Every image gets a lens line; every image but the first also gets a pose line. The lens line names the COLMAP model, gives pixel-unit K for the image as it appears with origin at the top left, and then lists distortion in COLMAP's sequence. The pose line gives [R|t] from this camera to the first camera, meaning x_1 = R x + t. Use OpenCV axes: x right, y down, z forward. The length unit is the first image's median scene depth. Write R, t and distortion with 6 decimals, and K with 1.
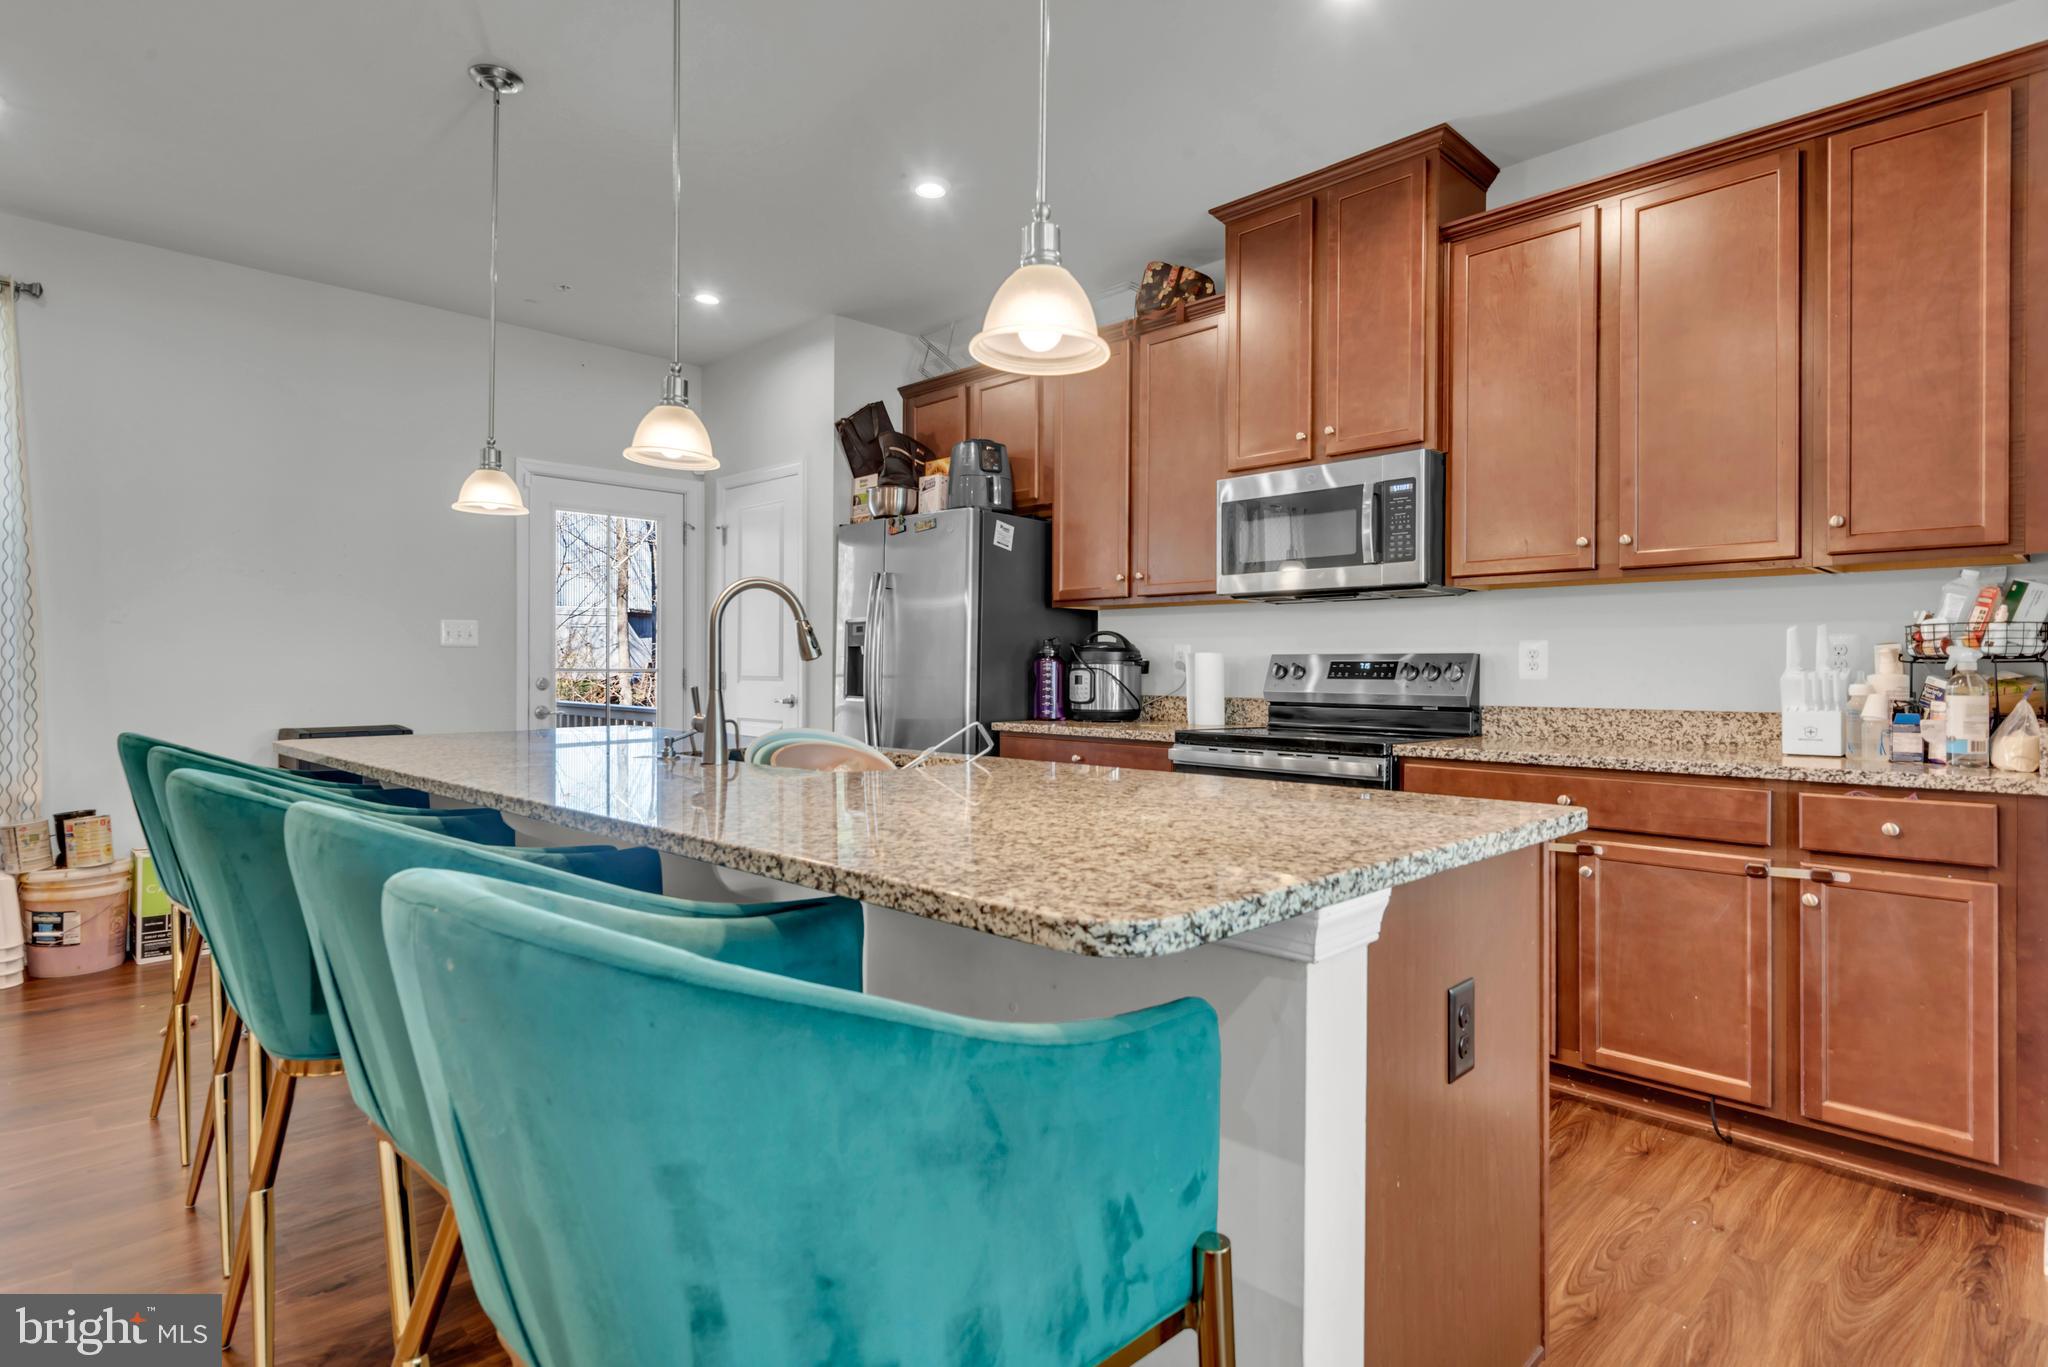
lens RADIAL K [[1045.3, 0, 1026.5], [0, 1045.3, 673.6], [0, 0, 1]] dist [0.030714, -0.000049]
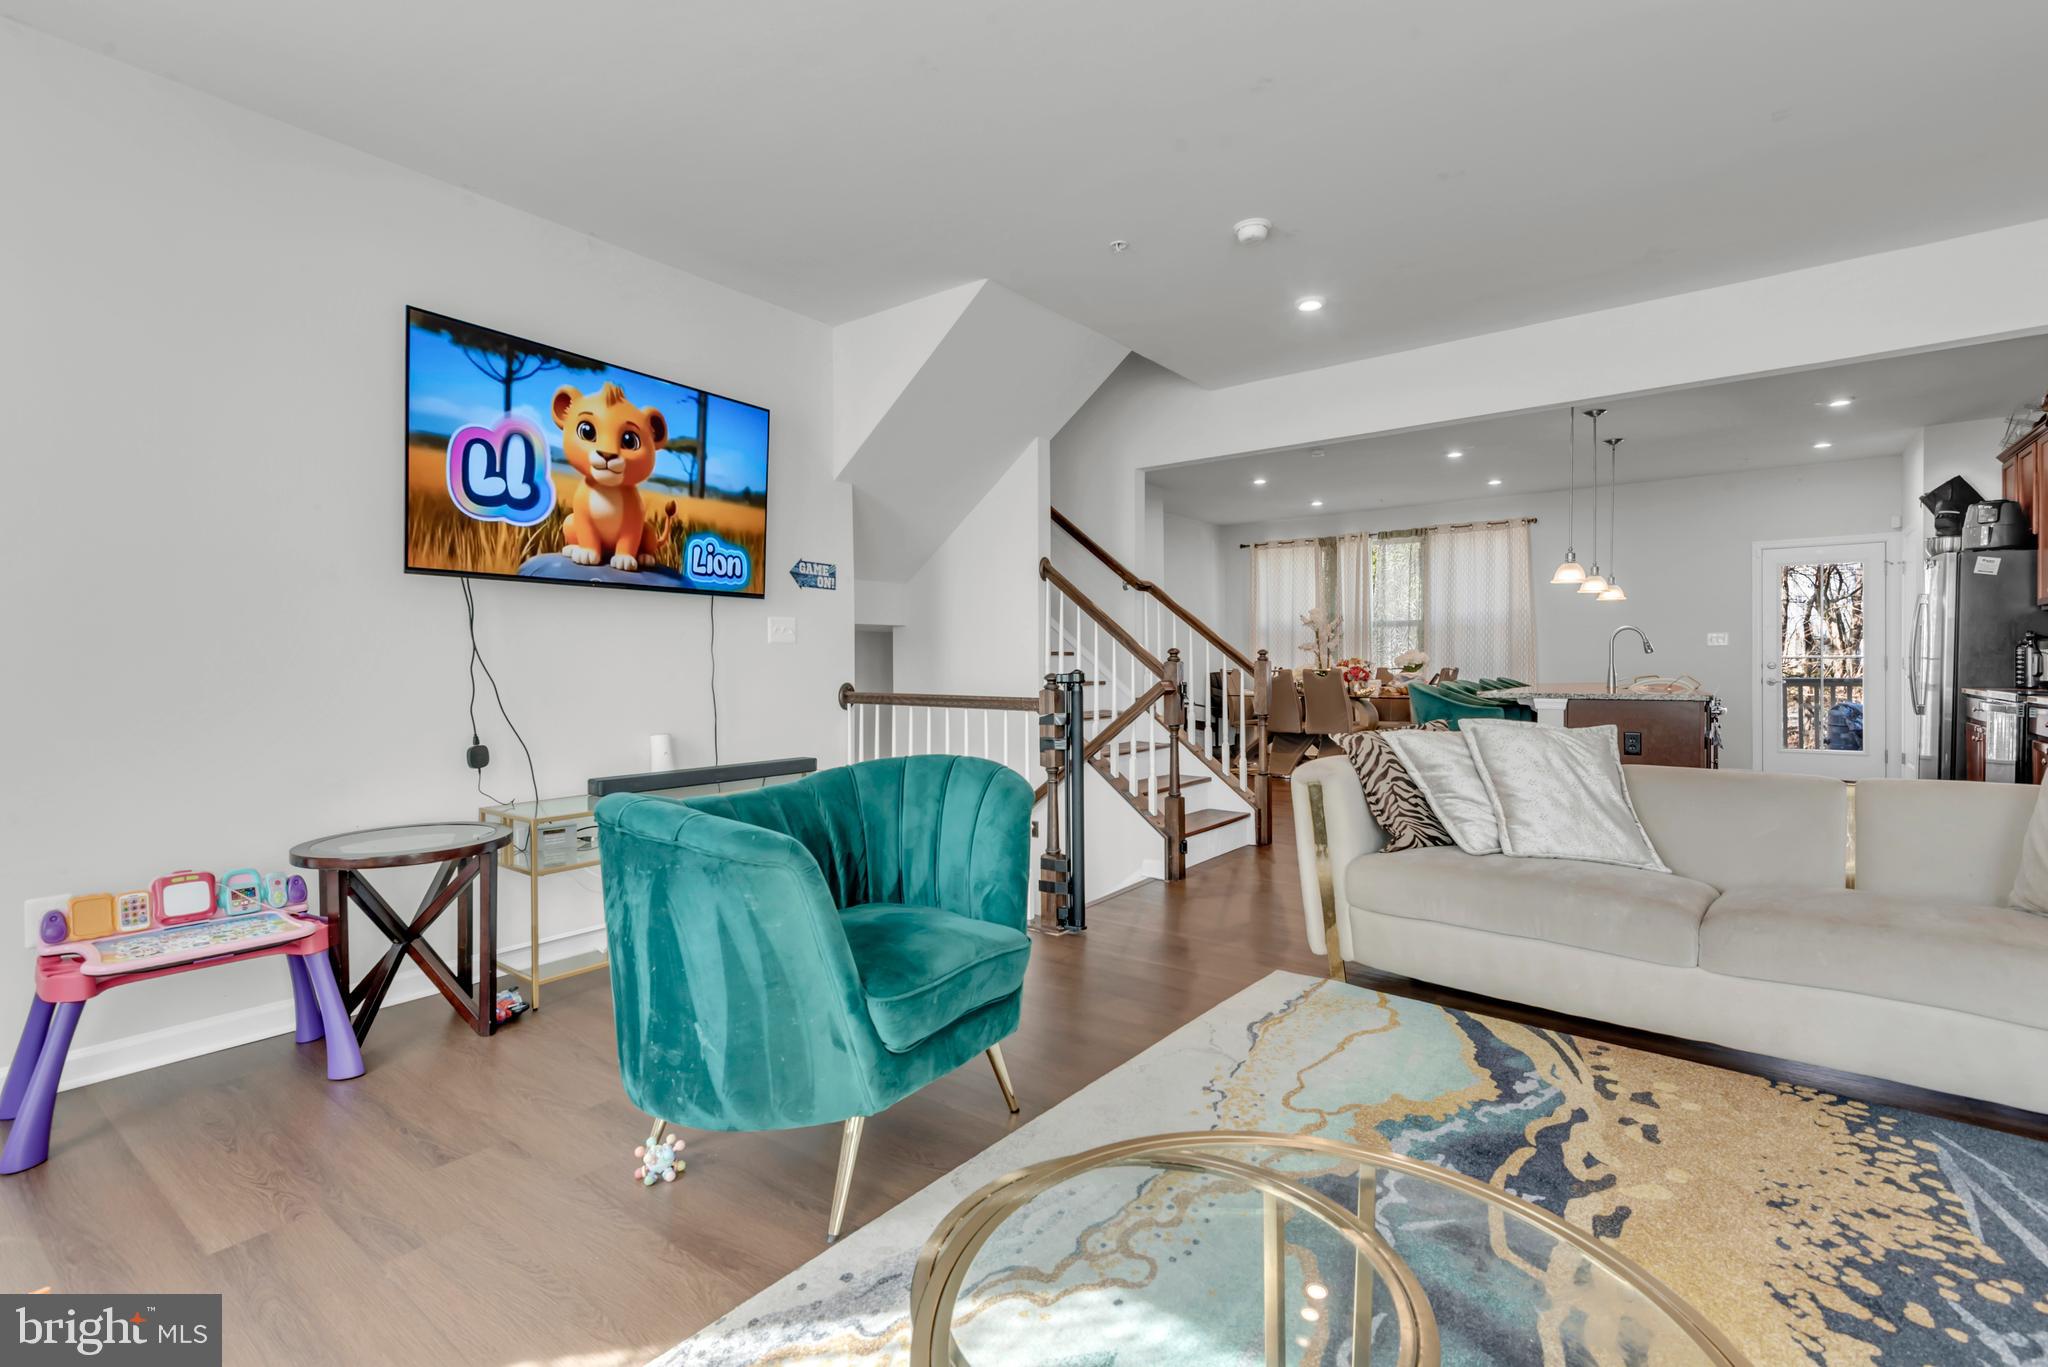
lens RADIAL K [[934.9, 0, 1026.5], [0, 934.9, 671.7], [0, 0, 1]] dist [0.004542, 0.001121]
pose [[0.153418, 0.000655, -0.988161, 1.117770], [0.005525, 0.999984, 0.001521, 0.012661], [0.988146, -0.005693, 0.153412, -0.590739]]
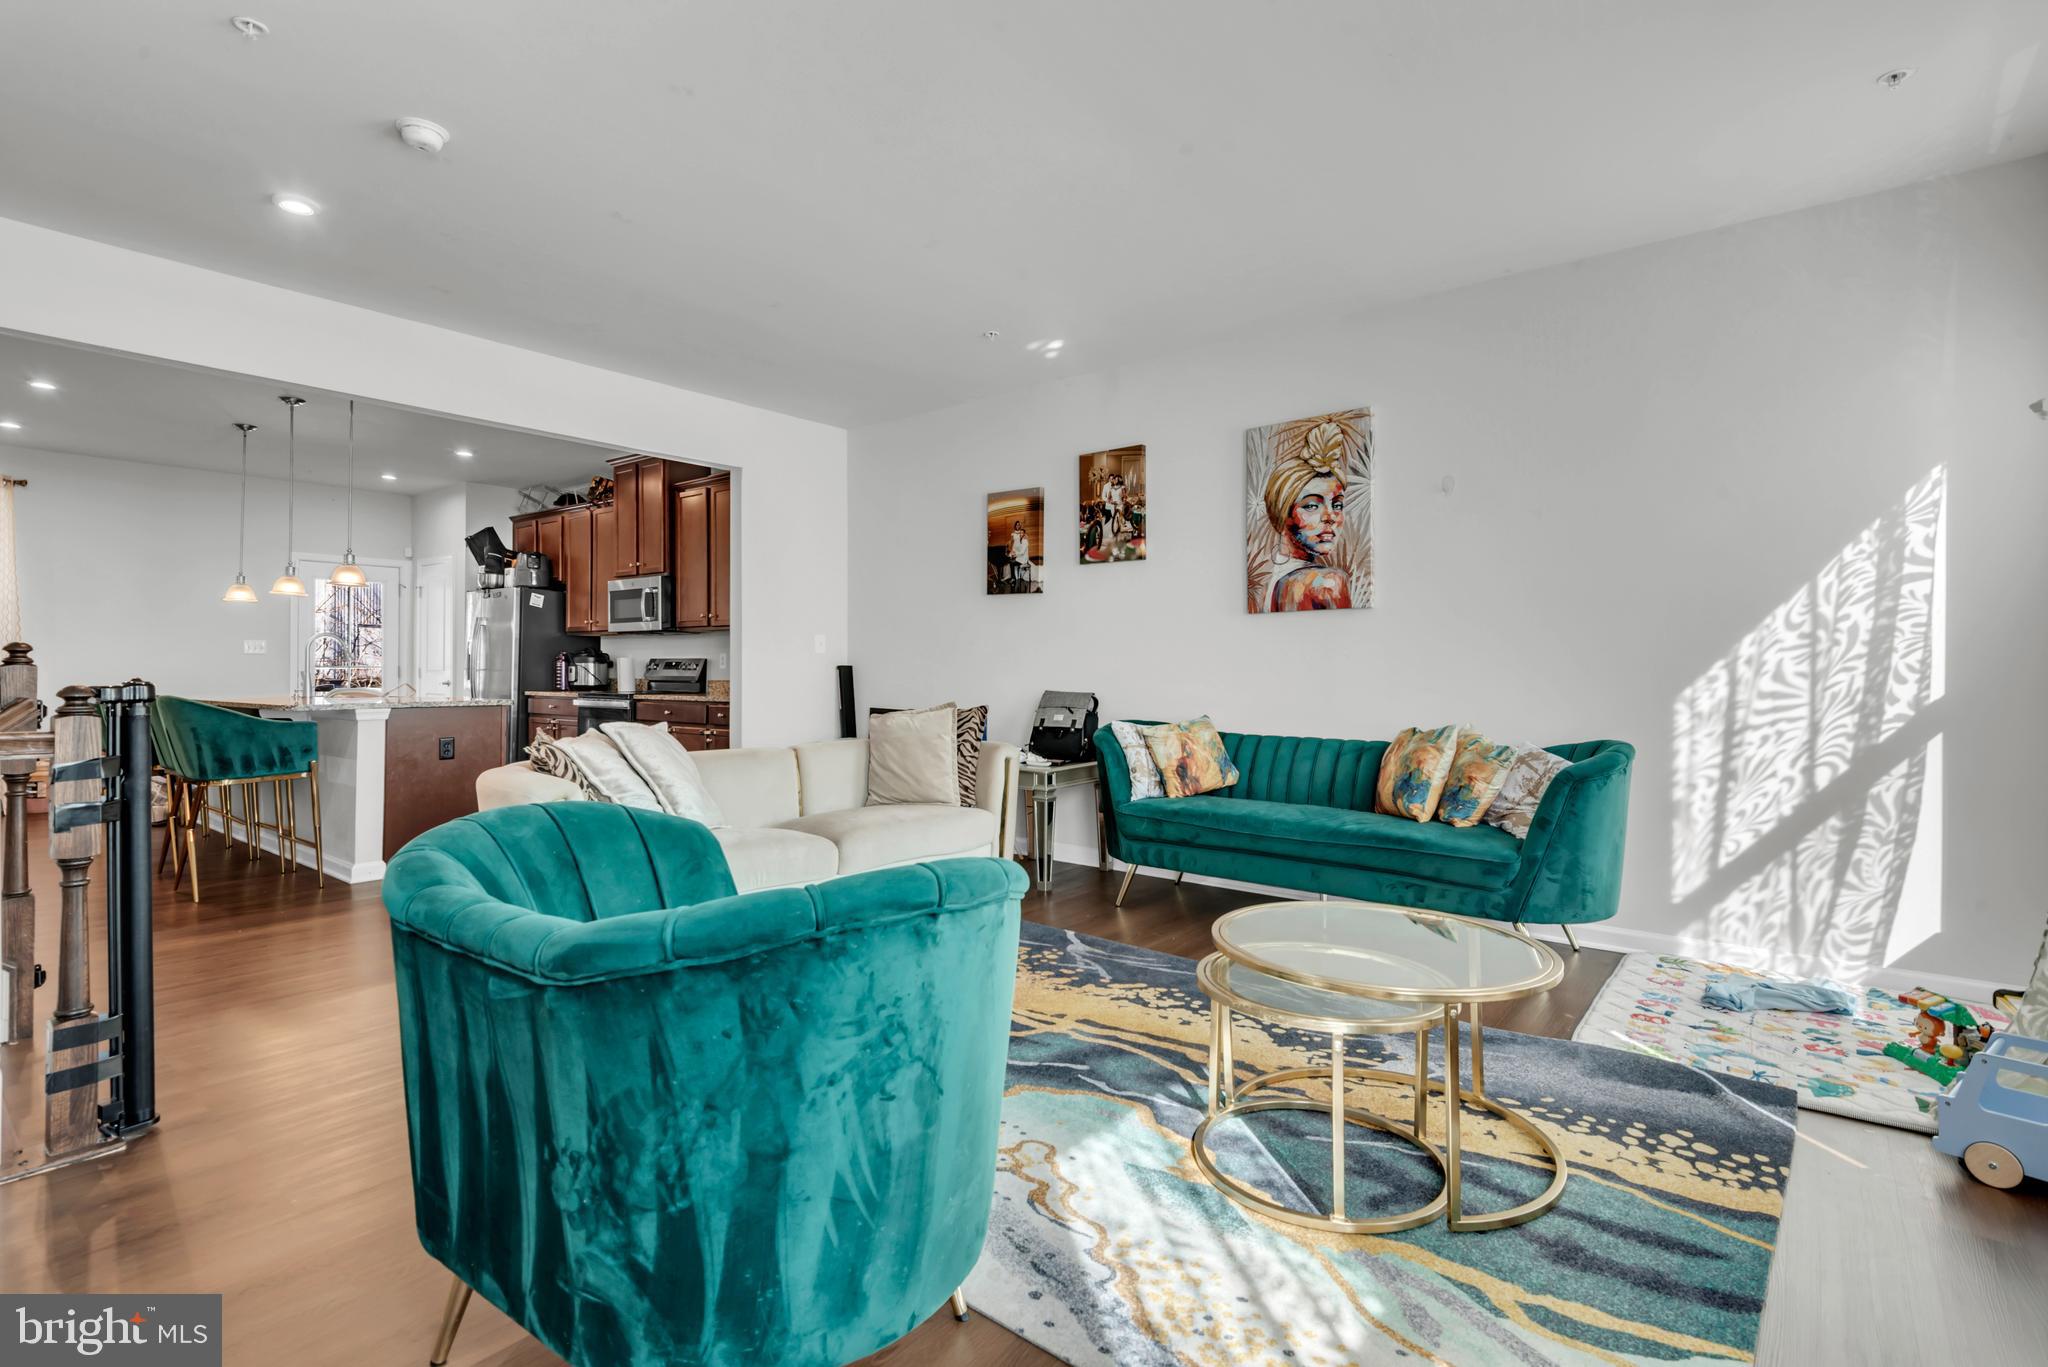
lens RADIAL K [[934.9, 0, 1026.5], [0, 934.9, 671.7], [0, 0, 1]] dist [0.004542, 0.001121]
pose [[0.991657, -0.004039, 0.128841, 0.698905], [0.003776, 0.999990, 0.002290, 0.008042], [-0.128849, -0.001784, 0.991663, -0.956615]]
